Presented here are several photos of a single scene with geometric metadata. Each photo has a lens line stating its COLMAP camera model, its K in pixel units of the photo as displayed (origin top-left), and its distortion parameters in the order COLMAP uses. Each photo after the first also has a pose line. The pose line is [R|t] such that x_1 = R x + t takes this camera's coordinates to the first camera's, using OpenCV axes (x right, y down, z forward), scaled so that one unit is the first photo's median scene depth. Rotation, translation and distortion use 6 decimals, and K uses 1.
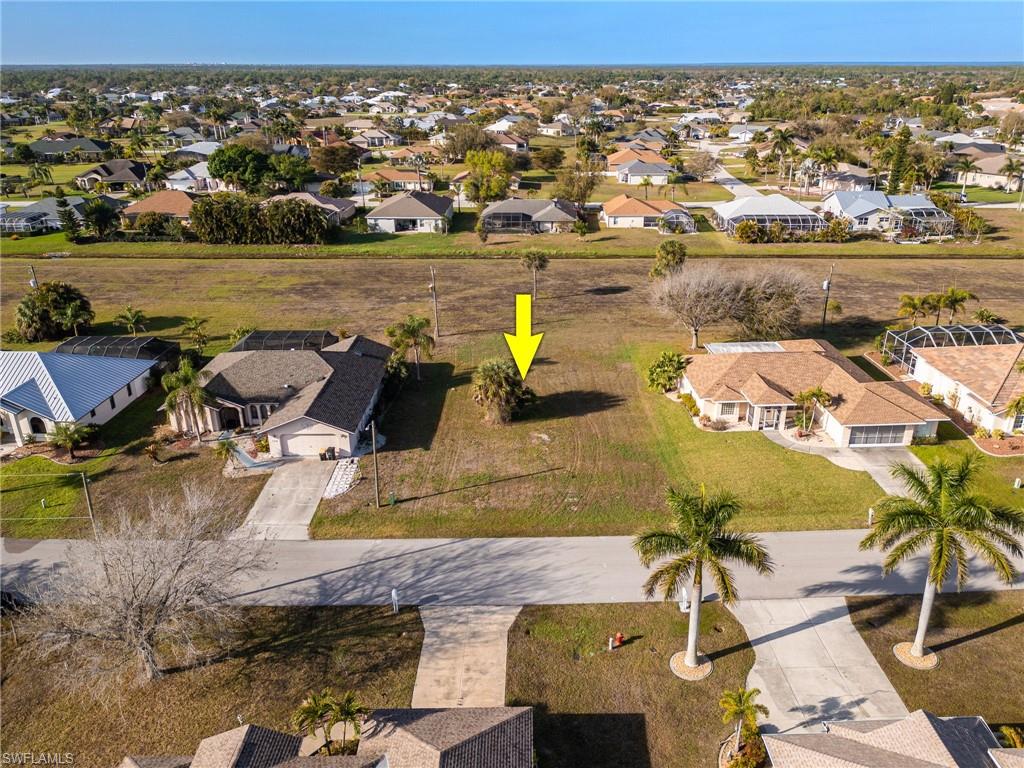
lens RADIAL K [[762.1, 0, 530.7], [0, 762.1, 380.6], [0, 0, 1]] dist [0.090849, -0.145025]
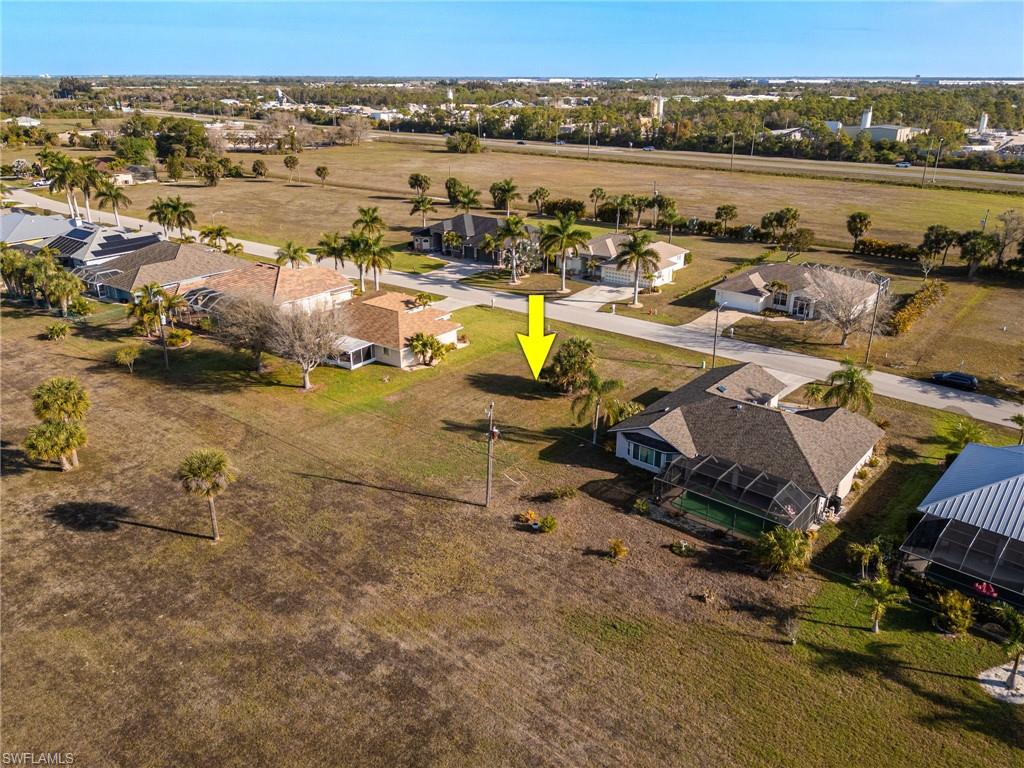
lens RADIAL K [[757.1, 0, 512.0], [0, 757.1, 384.0], [0, 0, 1]] dist [0.048111, -0.060537]
pose [[-0.769928, -0.236709, 0.592604, -0.549637], [0.246070, 0.746707, 0.617963, -0.585892], [-0.588779, 0.621609, -0.516664, 1.411998]]
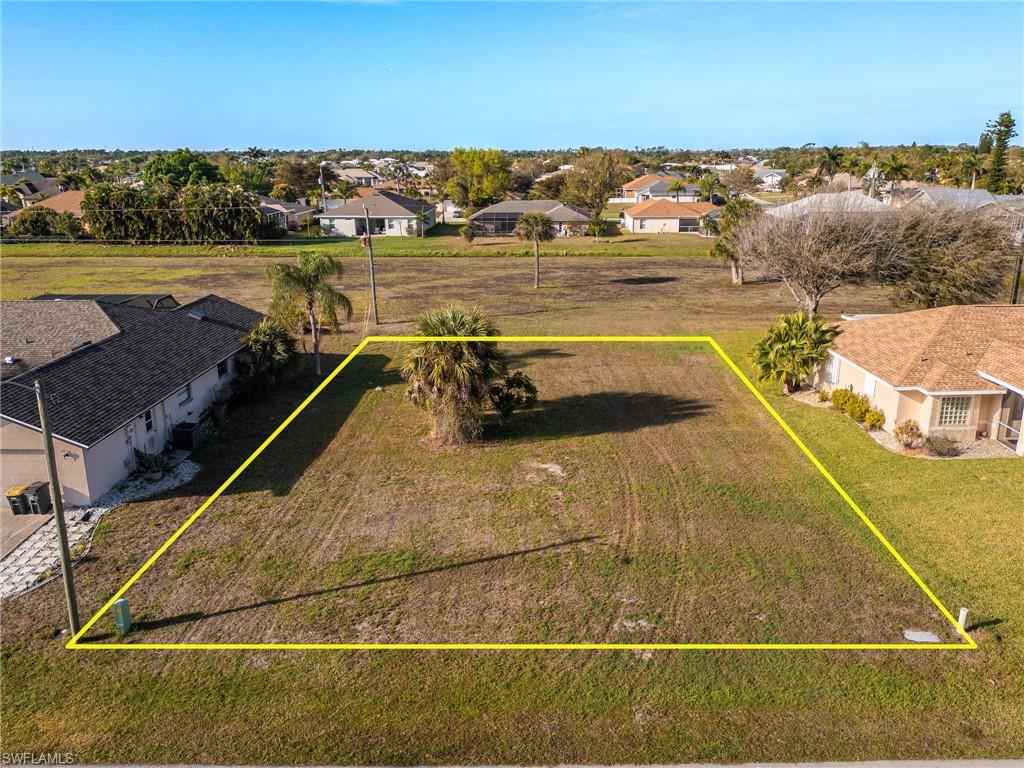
lens RADIAL K [[779.4, 0, 525.0], [0, 779.4, 359.9], [0, 0, 1]] dist [0.038326, -0.047254]
pose [[0.999910, 0.004227, -0.012724, 0.005748], [-0.005869, 0.991245, -0.131906, 0.058290], [0.012055, 0.131969, 0.991181, 0.439719]]
